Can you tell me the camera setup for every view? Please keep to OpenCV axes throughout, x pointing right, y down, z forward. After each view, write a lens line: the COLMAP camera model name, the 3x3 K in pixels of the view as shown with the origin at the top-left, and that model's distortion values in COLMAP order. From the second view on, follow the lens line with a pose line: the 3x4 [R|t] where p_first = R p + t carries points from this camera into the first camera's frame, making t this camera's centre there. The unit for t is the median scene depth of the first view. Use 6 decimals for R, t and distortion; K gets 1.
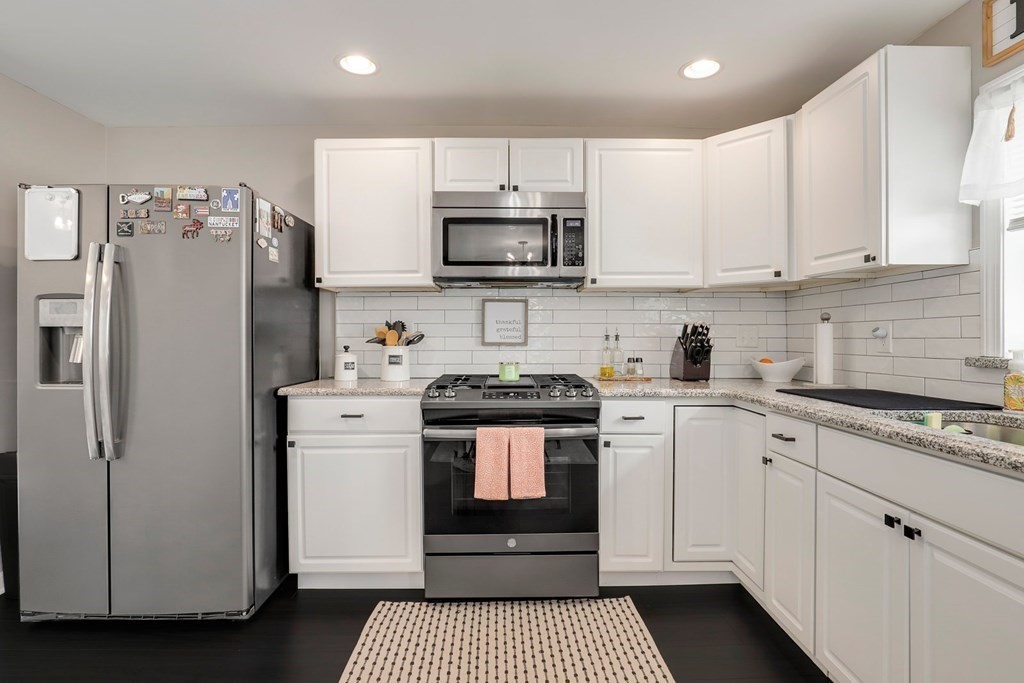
lens RADIAL K [[480.7, 0, 512.0], [0, 480.7, 341.5], [0, 0, 1]] dist [-0.024144, -0.000279]
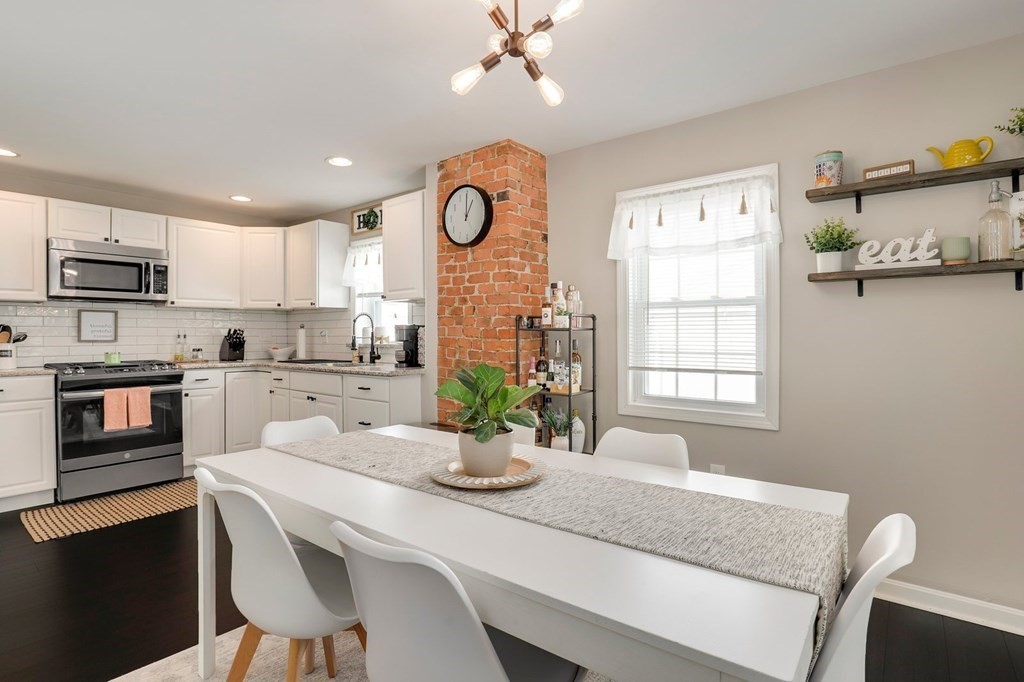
lens RADIAL K [[523.4, 0, 511.7], [0, 523.4, 329.7], [0, 0, 1]] dist [-0.017865, -0.000319]
pose [[0.643342, 0.004925, 0.765563, -0.470625], [0.007136, 0.999897, -0.012430, -0.000993], [-0.765545, 0.013460, 0.643241, -1.104776]]
